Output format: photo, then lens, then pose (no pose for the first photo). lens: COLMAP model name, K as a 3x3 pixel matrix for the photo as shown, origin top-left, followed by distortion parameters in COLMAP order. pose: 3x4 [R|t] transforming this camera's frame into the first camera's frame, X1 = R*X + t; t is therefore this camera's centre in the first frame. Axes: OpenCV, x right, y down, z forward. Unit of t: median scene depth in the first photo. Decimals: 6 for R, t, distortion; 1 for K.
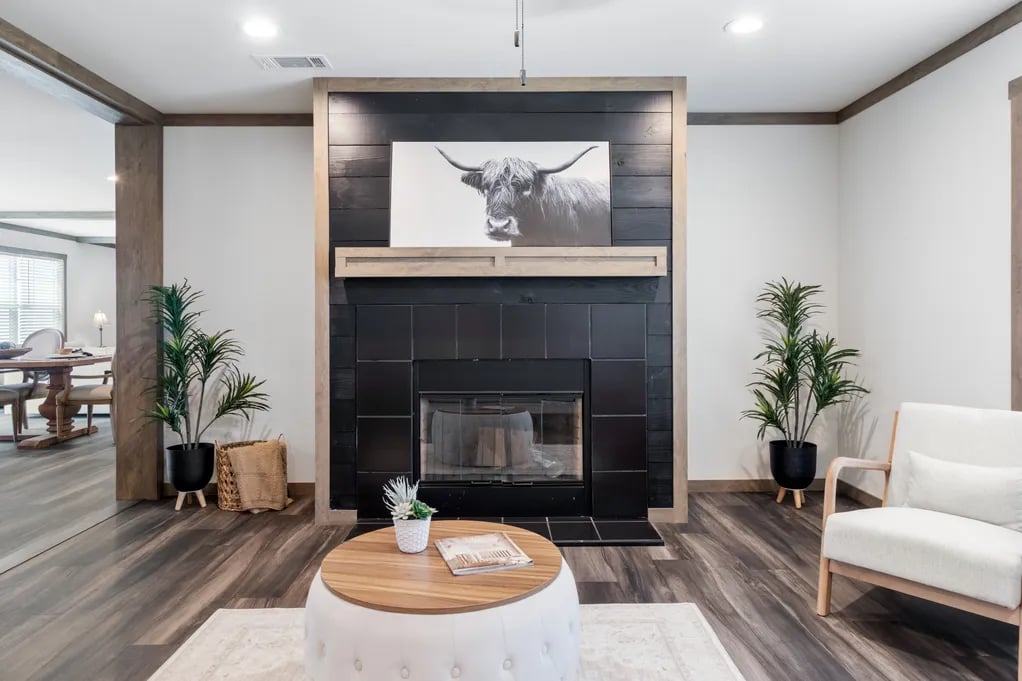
lens RADIAL K [[674.2, 0, 508.9], [0, 674.2, 326.2], [0, 0, 1]] dist [0.001031, -0.000006]
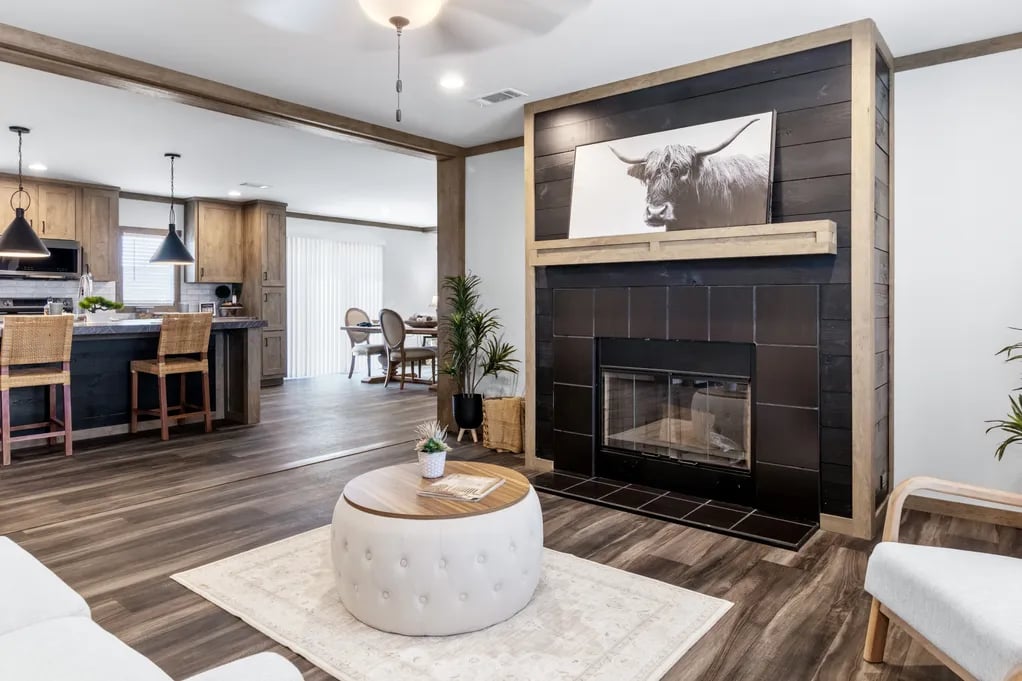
lens RADIAL K [[644.4, 0, 506.8], [0, 644.4, 311.7], [0, 0, 1]] dist [0.001041, -0.000323]
pose [[0.764471, 0.013759, -0.644511, 0.452952], [-0.010158, 0.999905, 0.009297, -0.000923], [0.644578, -0.000560, 0.764538, 0.080608]]
